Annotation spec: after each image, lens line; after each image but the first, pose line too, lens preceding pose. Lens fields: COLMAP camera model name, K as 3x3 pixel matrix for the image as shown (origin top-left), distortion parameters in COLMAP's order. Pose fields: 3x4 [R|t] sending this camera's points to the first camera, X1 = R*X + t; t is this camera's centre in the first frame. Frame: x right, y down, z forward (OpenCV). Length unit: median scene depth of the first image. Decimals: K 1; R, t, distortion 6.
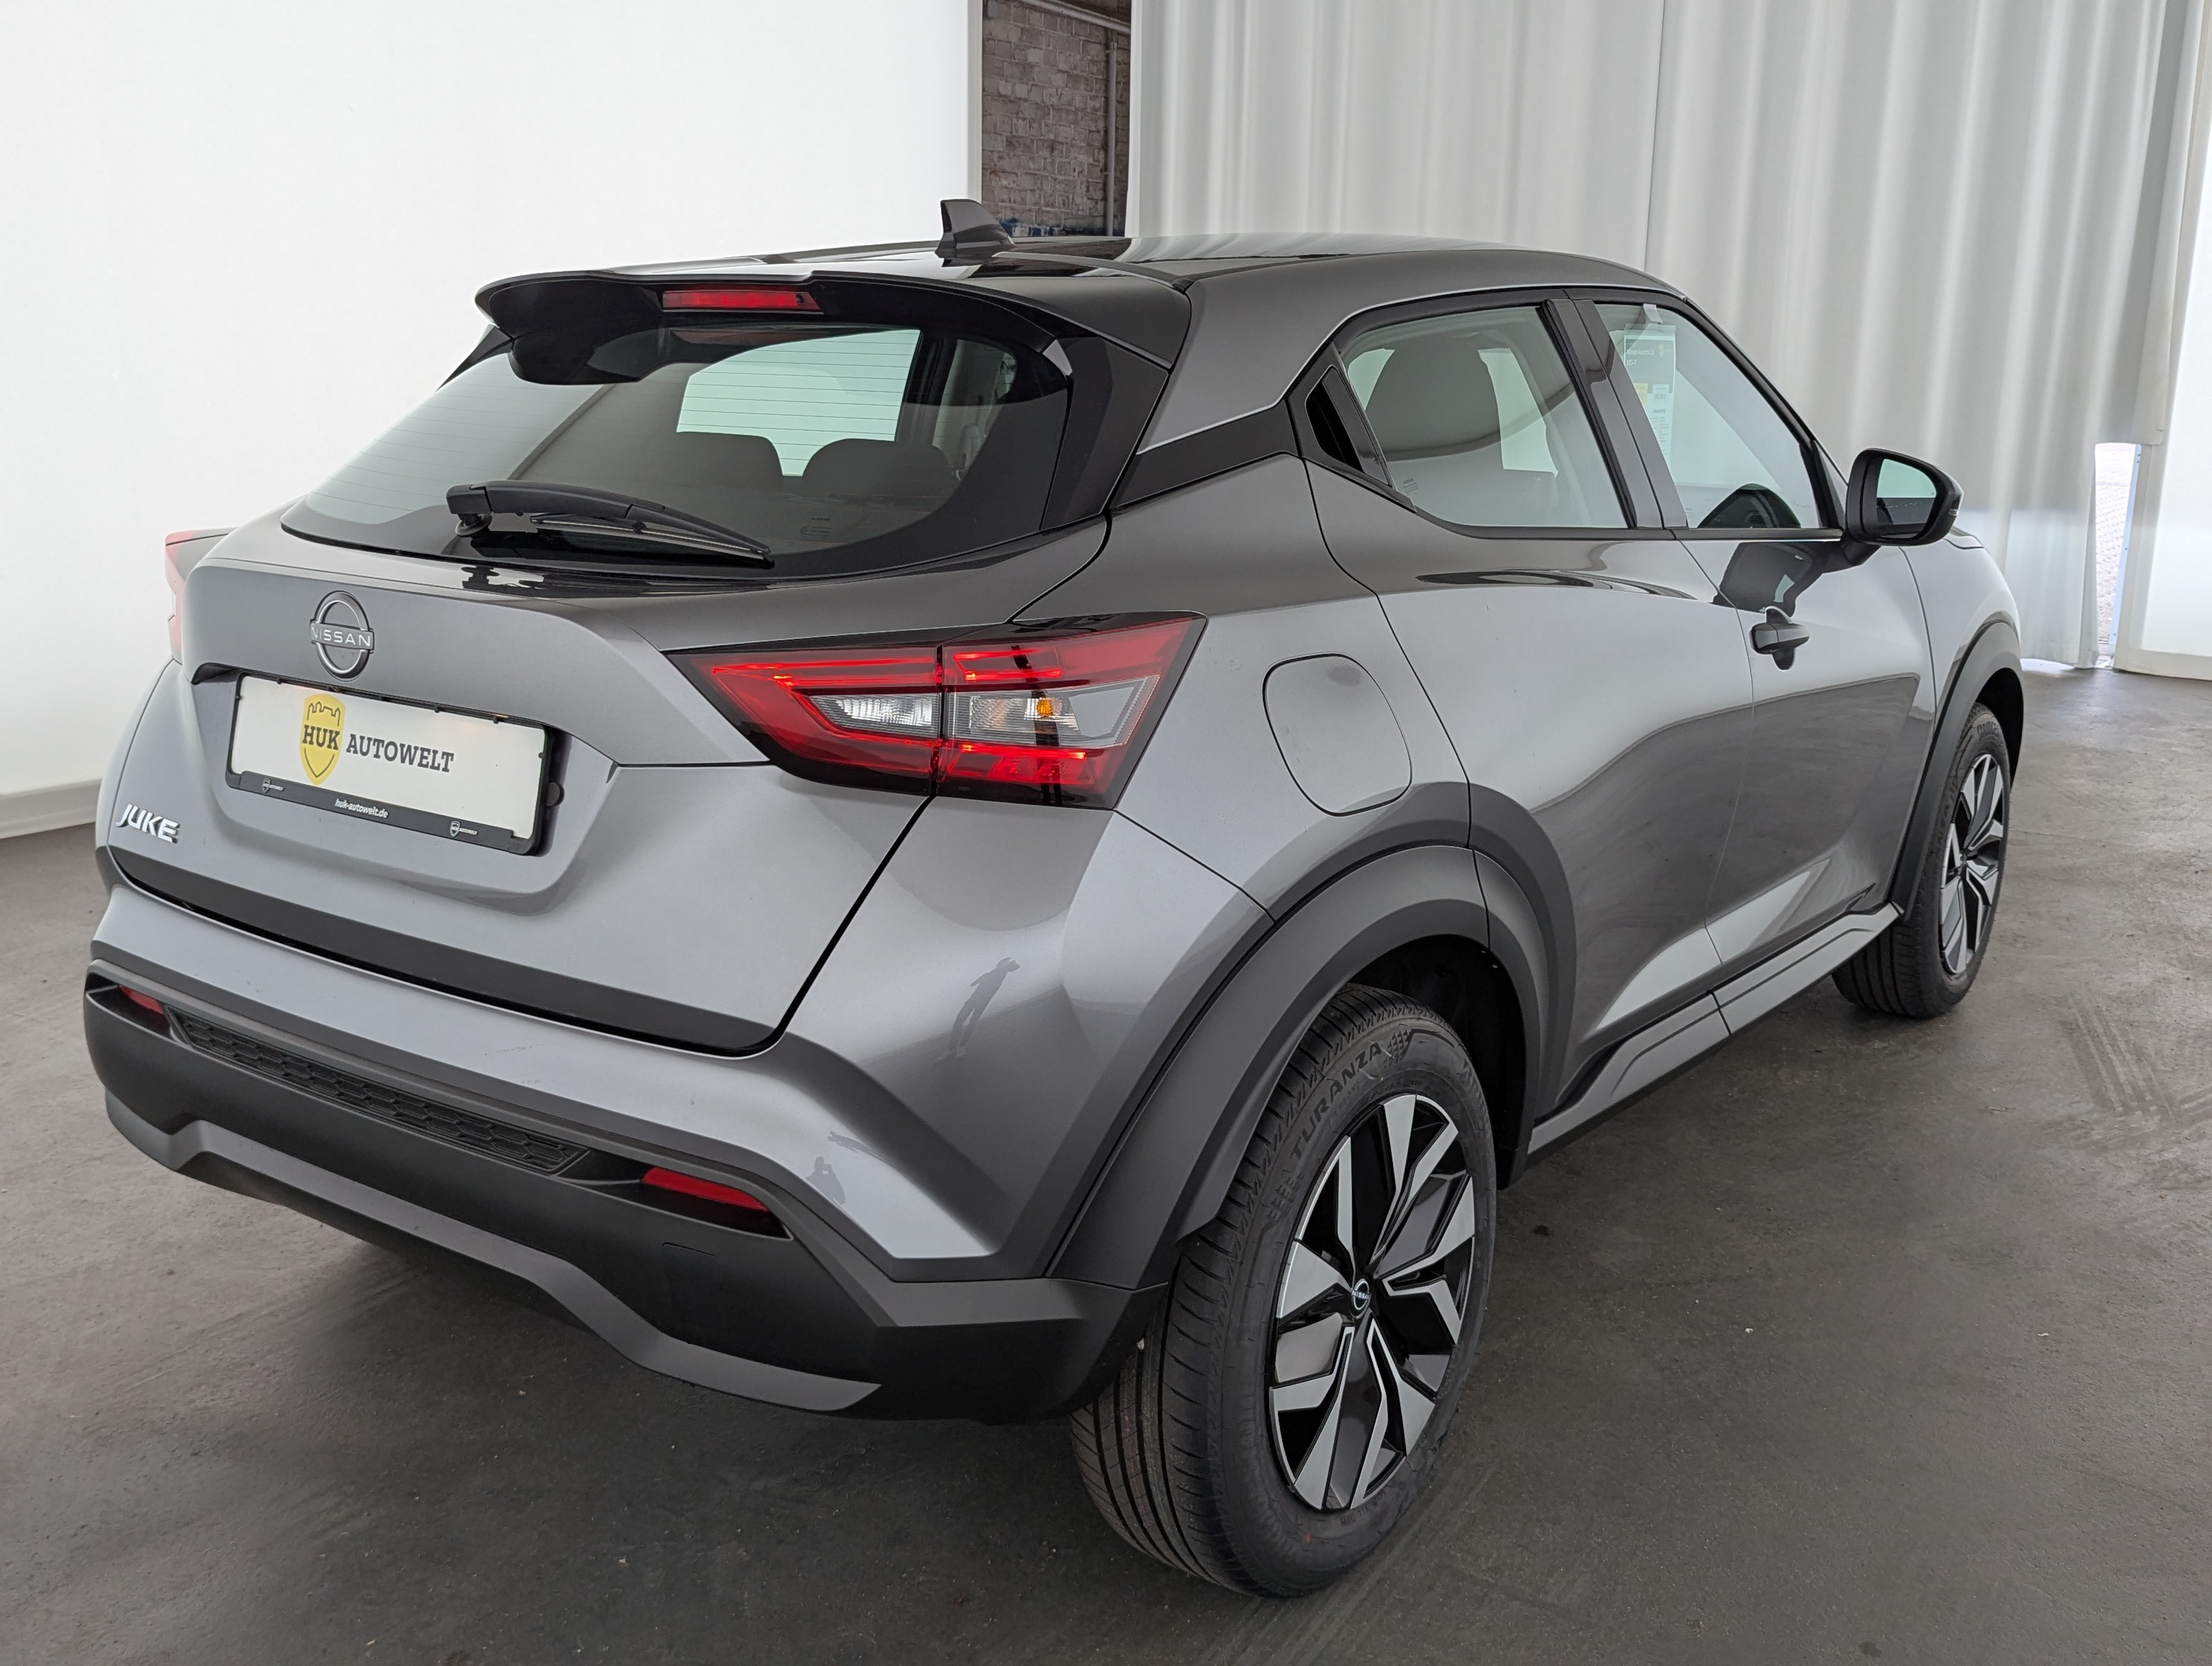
lens RADIAL K [[2086.6, 0, 1106.0], [0, 2086.6, 833.0], [0, 0, 1]] dist [0.020740, 0.003749]
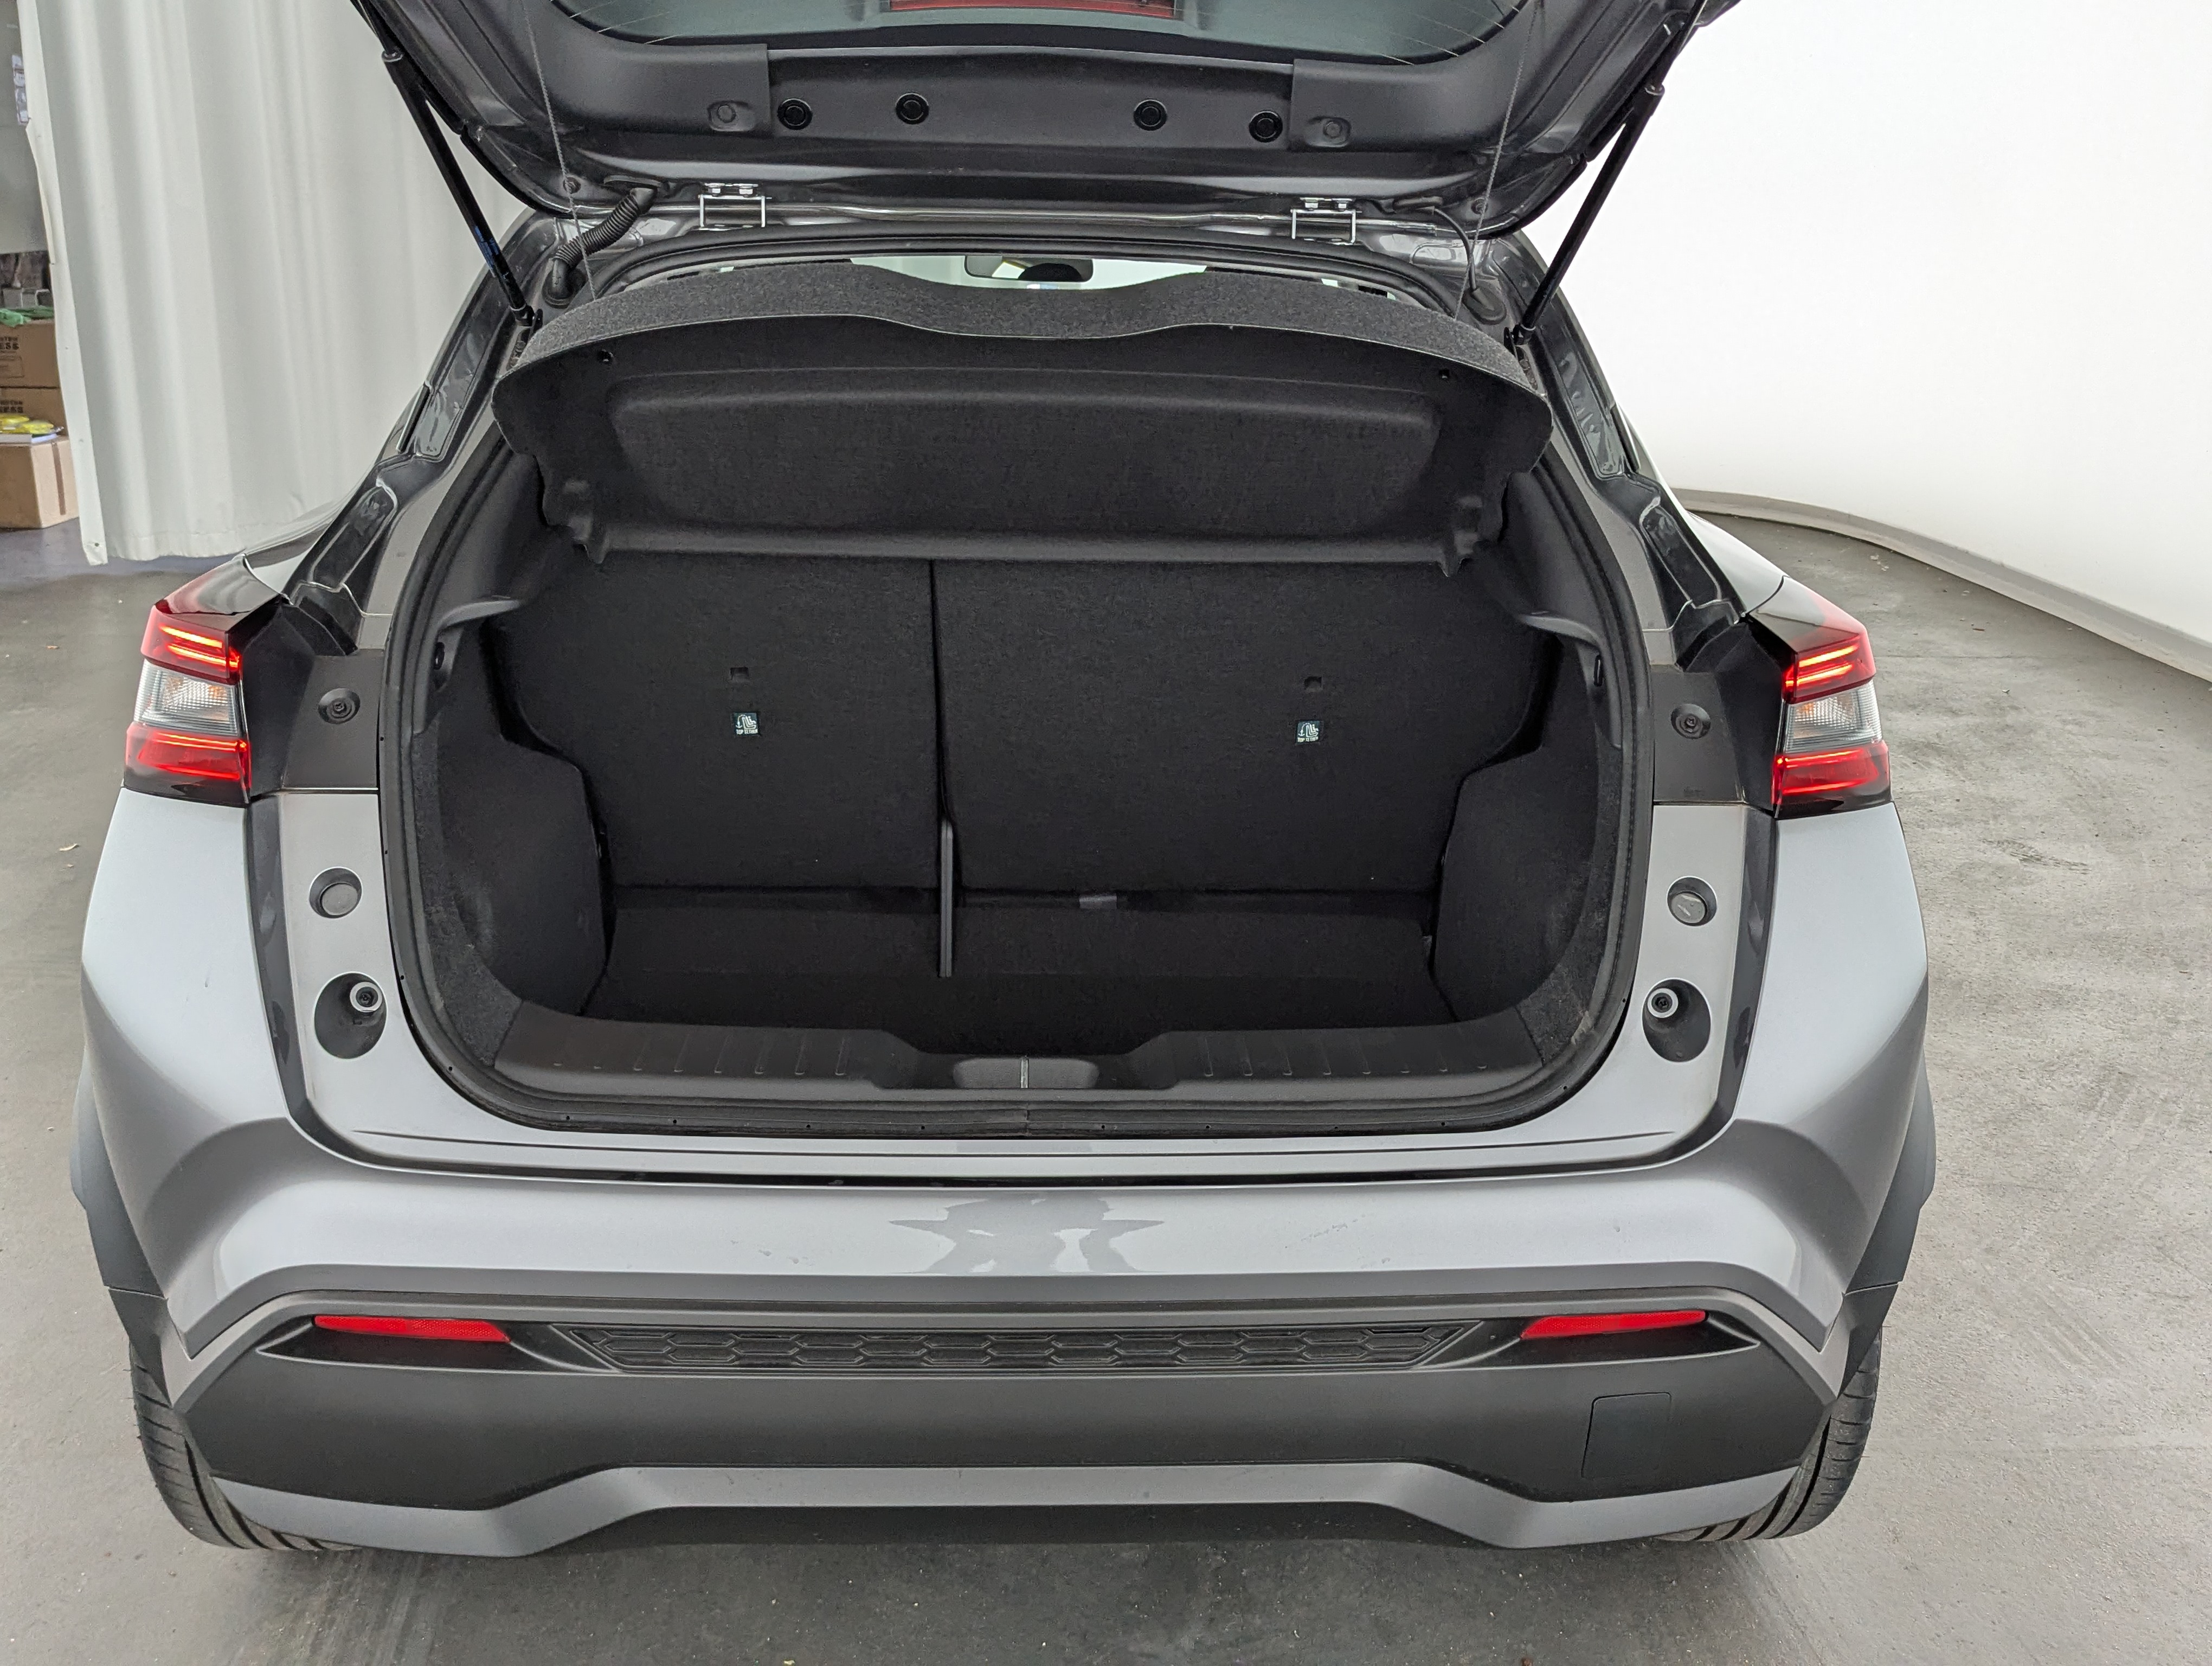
lens RADIAL K [[2086.6, 0, 1106.0], [0, 2086.6, 833.0], [0, 0, 1]] dist [0.020740, 0.003749]
pose [[0.793412, -0.183467, 0.580376, -0.750429], [0.131542, 0.982643, 0.130804, -0.153150], [-0.594301, -0.027437, 0.803775, 0.401545]]
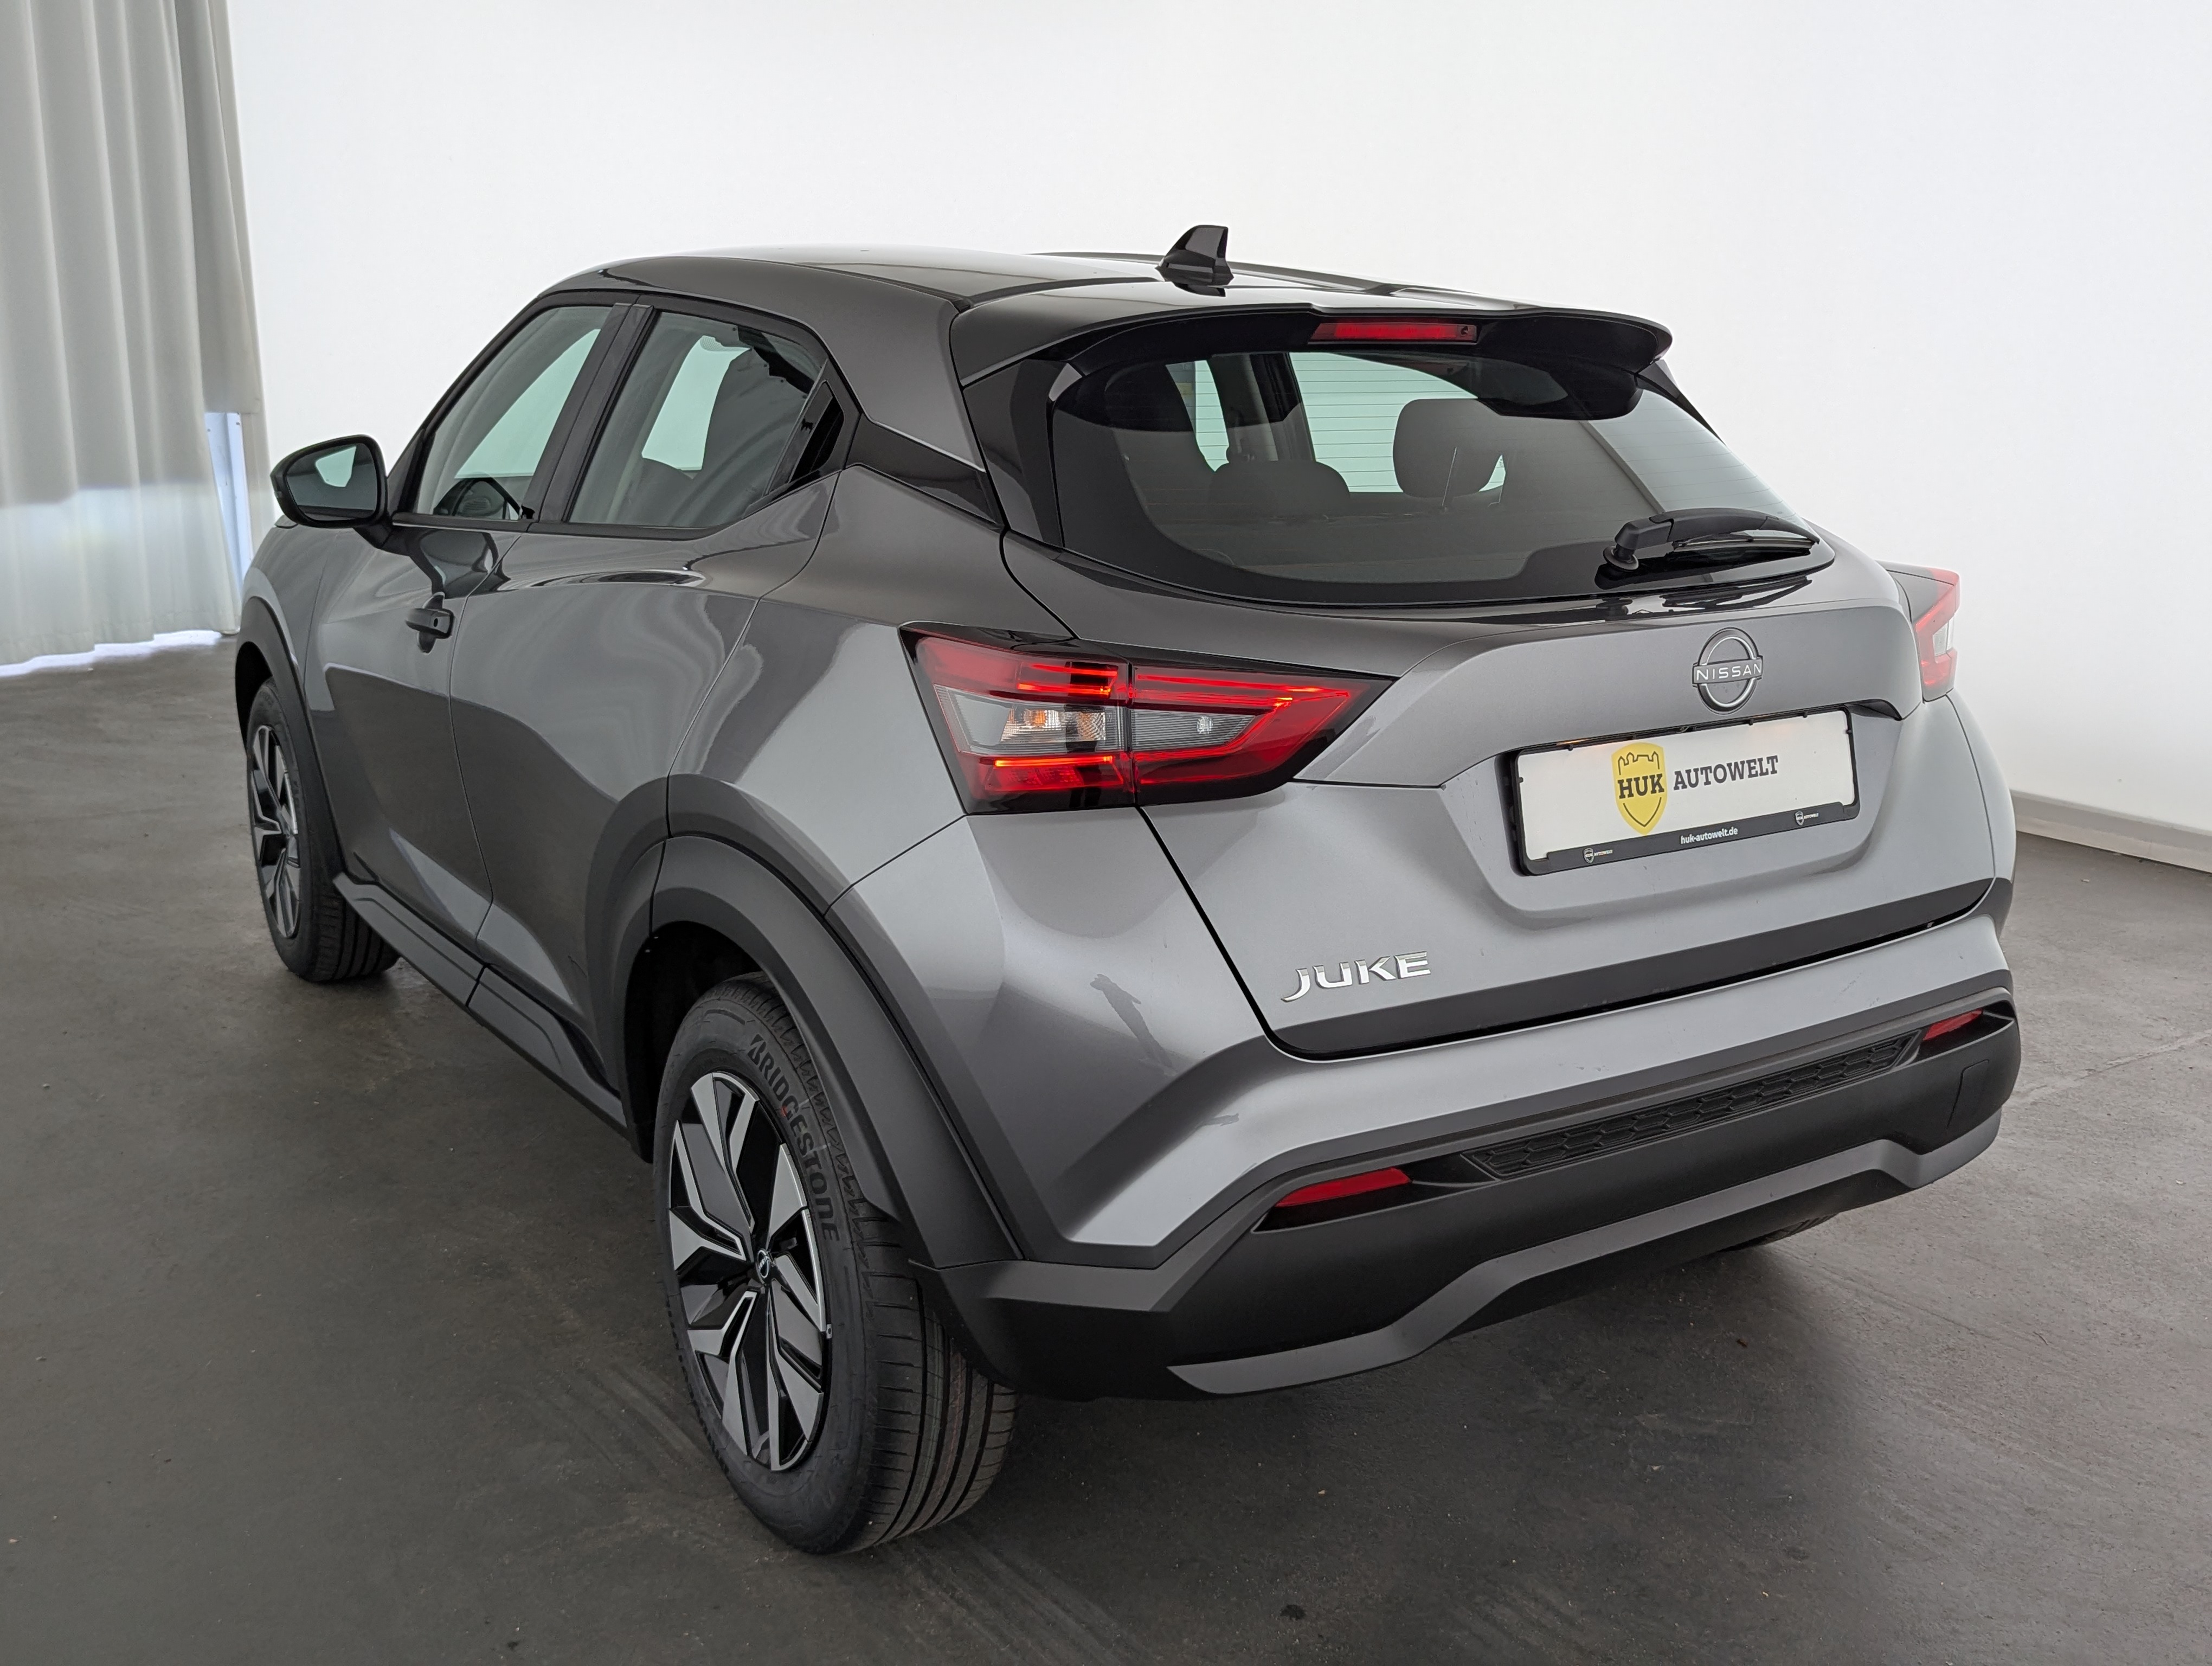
lens RADIAL K [[2014.9, 0, 1112.0], [0, 2014.9, 867.5], [0, 0, 1]] dist [0.233293, -0.553133]
pose [[0.364654, -0.247917, 0.897533, -1.392453], [0.210733, 0.960867, 0.179793, -0.244017], [-0.906984, 0.123578, 0.402628, 0.865828]]
